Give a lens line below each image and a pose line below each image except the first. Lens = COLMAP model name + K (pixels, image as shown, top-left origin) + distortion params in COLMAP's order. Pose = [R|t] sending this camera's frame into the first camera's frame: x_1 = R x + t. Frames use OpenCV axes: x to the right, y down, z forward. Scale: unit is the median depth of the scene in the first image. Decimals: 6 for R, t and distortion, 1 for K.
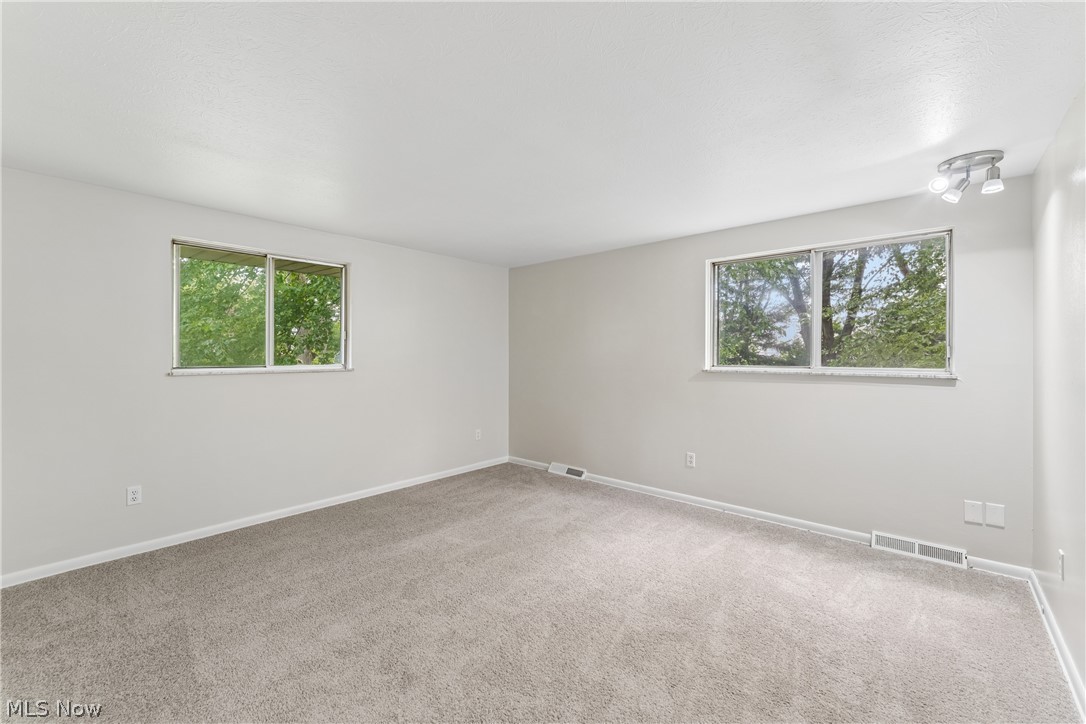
lens RADIAL K [[448.3, 0, 547.1], [0, 448.3, 355.8], [0, 0, 1]] dist [-0.000160, -0.000419]
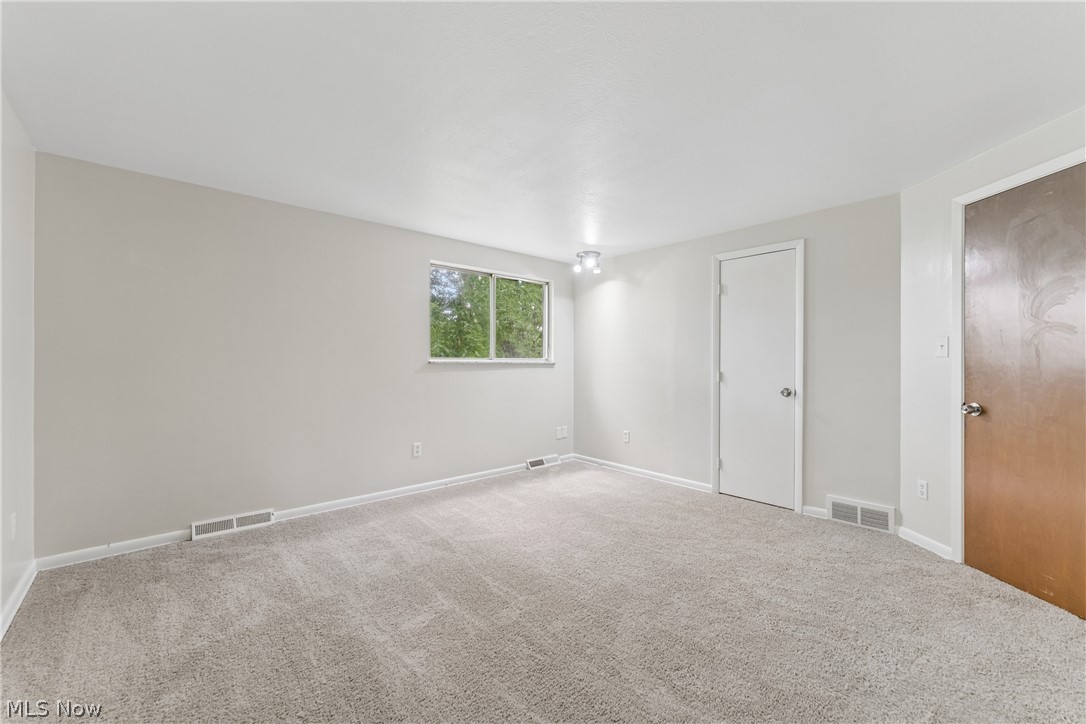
lens RADIAL K [[448.3, 0, 547.1], [0, 448.3, 355.8], [0, 0, 1]] dist [-0.000160, -0.000419]
pose [[0.121869, -0.000710, 0.992546, -0.704506], [-0.004482, 0.999989, 0.001266, 0.013686], [-0.992536, -0.004603, 0.121864, 0.610070]]
